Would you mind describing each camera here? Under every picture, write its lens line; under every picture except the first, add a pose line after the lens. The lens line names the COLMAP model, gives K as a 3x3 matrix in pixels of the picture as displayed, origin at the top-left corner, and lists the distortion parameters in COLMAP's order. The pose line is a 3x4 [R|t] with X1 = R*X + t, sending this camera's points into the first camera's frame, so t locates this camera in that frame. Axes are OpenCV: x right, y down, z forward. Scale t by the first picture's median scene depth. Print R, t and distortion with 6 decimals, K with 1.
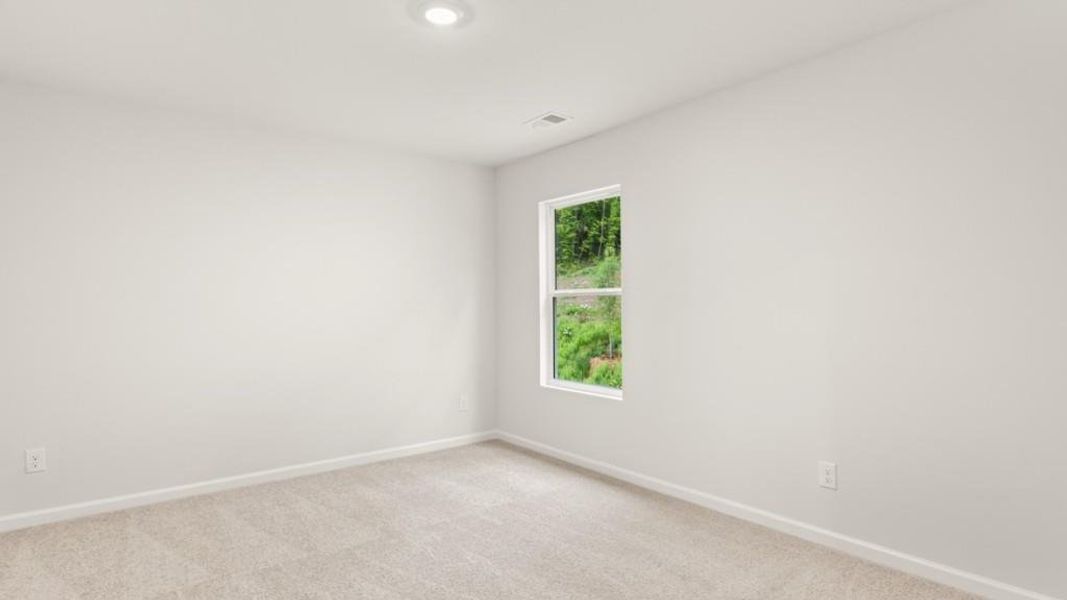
lens RADIAL K [[459.2, 0, 537.7], [0, 459.2, 304.0], [0, 0, 1]] dist [-0.008595, 0.000288]
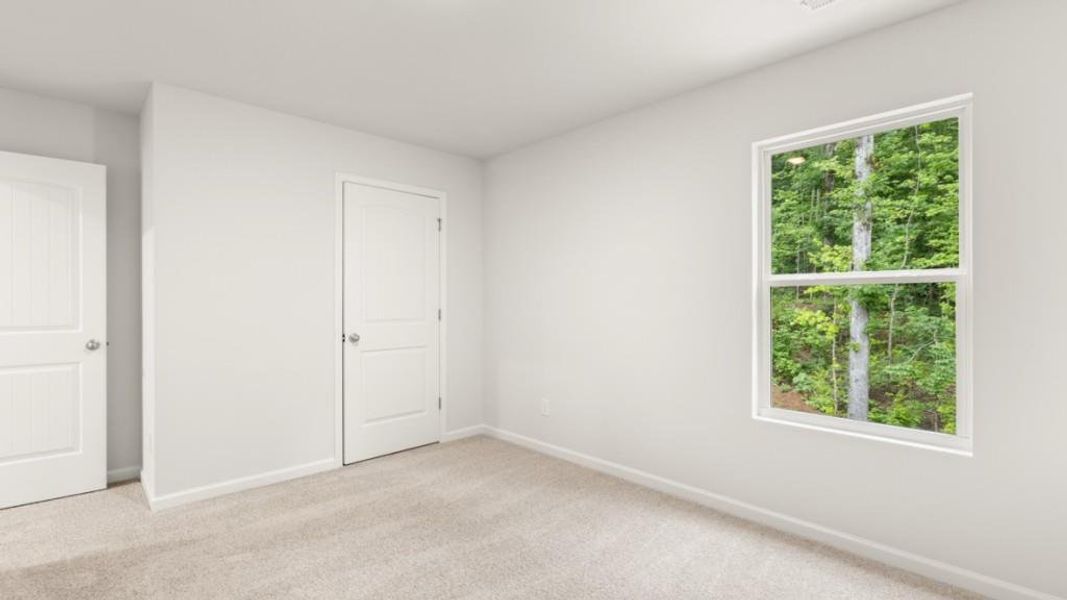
lens RADIAL K [[471.3, 0, 527.6], [0, 471.3, 297.4], [0, 0, 1]] dist [-0.001279, 0.000062]
pose [[0.999929, -0.006753, -0.009783, -0.366361], [0.006745, 0.999977, -0.000885, 0.000047], [0.009788, 0.000819, 0.999952, 0.361486]]
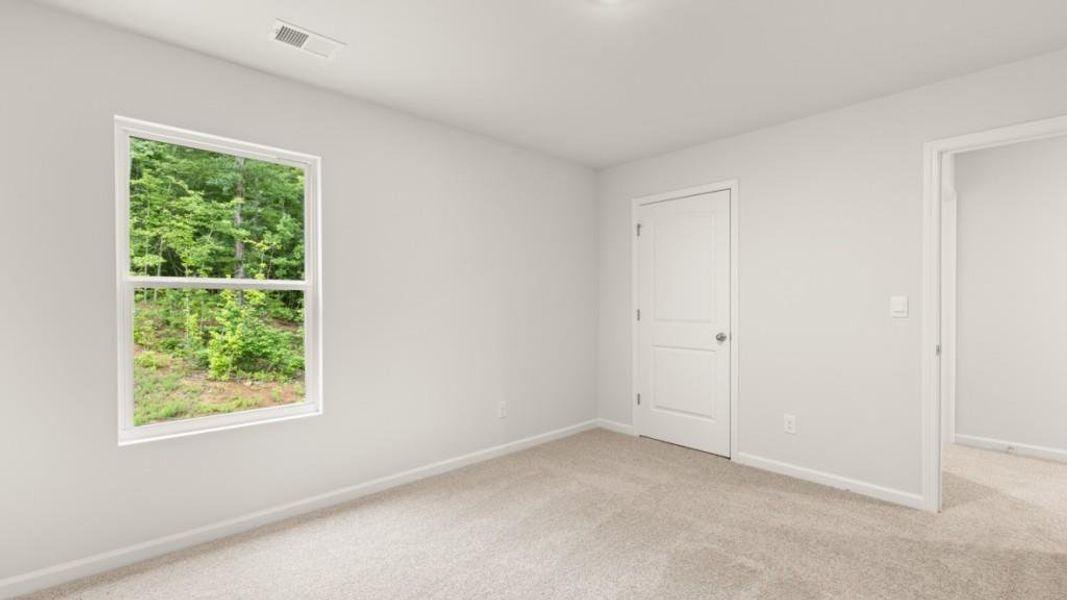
lens RADIAL K [[459.2, 0, 537.7], [0, 459.2, 304.0], [0, 0, 1]] dist [-0.008595, 0.000288]
pose [[0.029979, -0.005646, 0.999535, -0.619836], [-0.002638, 0.999980, 0.005728, 0.001406], [-0.999547, -0.002809, 0.029964, 0.556673]]
